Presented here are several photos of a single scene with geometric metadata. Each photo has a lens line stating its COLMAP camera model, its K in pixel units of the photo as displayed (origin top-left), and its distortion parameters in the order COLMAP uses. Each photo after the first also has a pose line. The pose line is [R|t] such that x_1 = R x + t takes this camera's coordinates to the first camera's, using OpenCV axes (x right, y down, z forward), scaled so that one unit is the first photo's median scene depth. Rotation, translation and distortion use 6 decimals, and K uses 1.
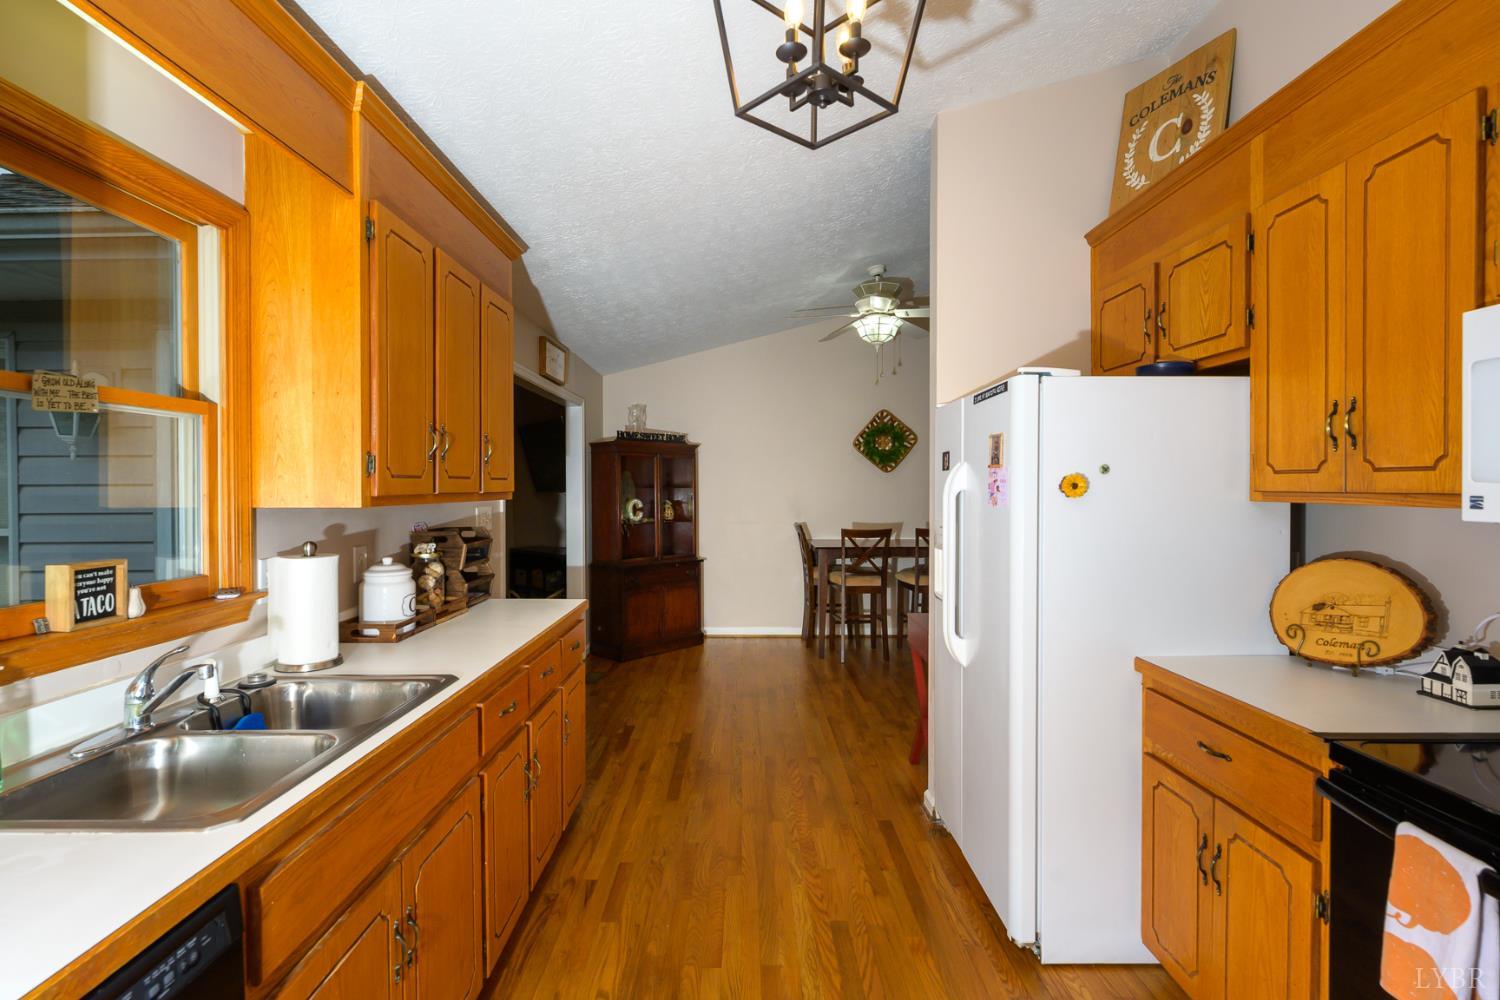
lens RADIAL K [[721.4, 0, 773.3], [0, 721.4, 504.9], [0, 0, 1]] dist [0.001974, 0.000967]
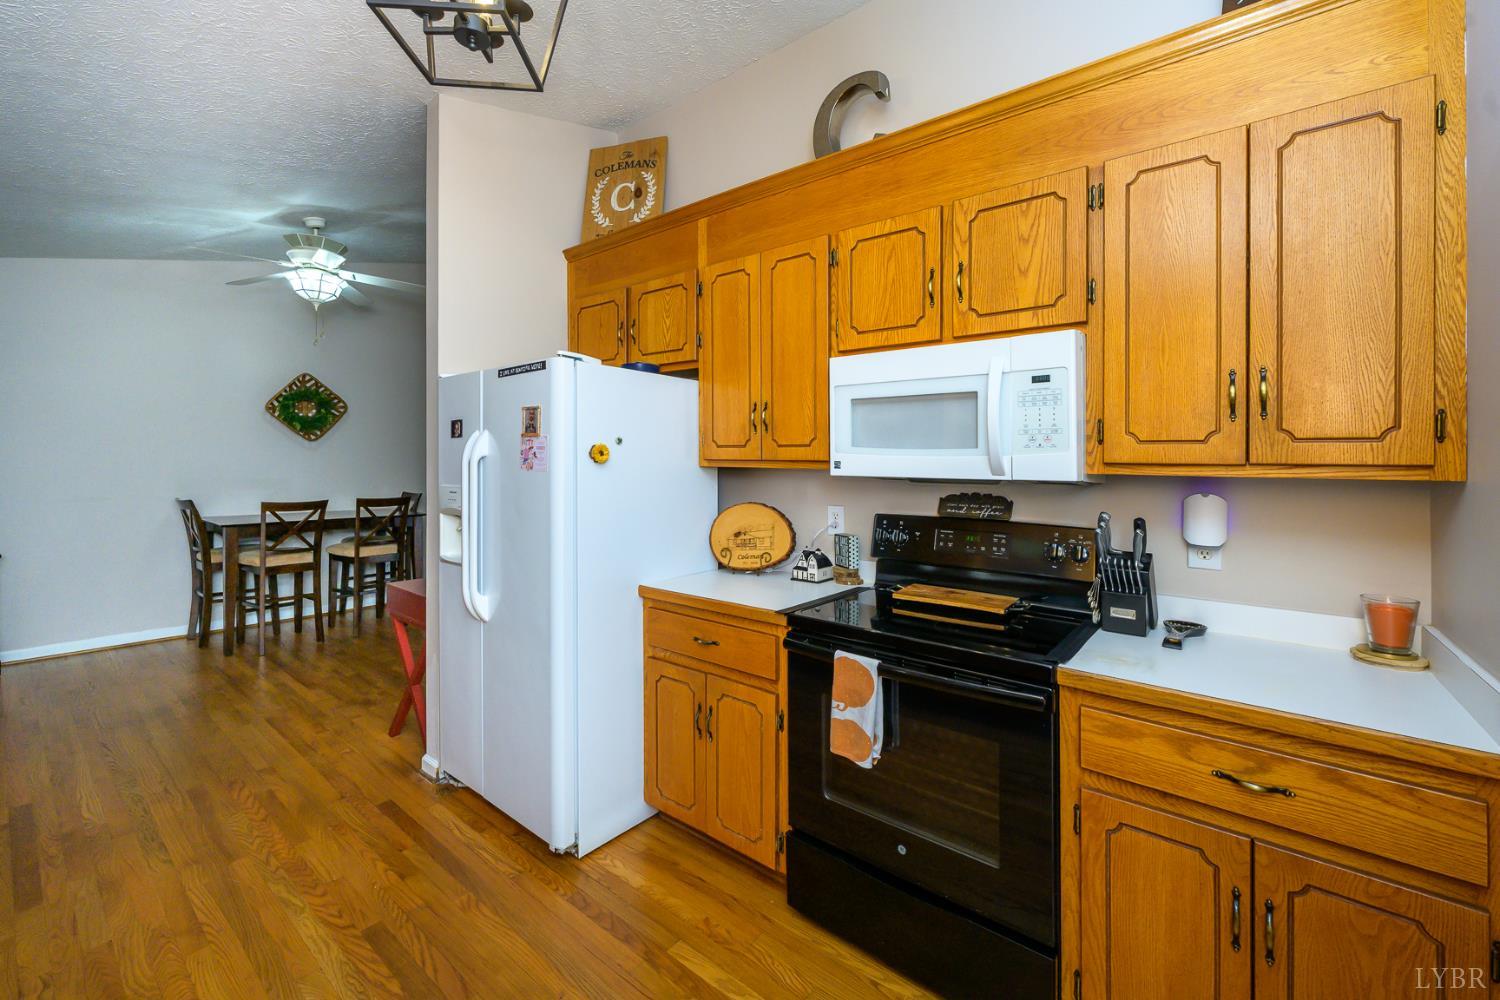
lens RADIAL K [[598.1, 0, 783.9], [0, 598.1, 465.0], [0, 0, 1]] dist [-0.001671, 0.000383]
pose [[0.631141, 0.002348, 0.775664, -0.169576], [0.011437, 0.999859, -0.012333, 0.009264], [-0.775584, 0.016655, 0.631025, 0.111391]]
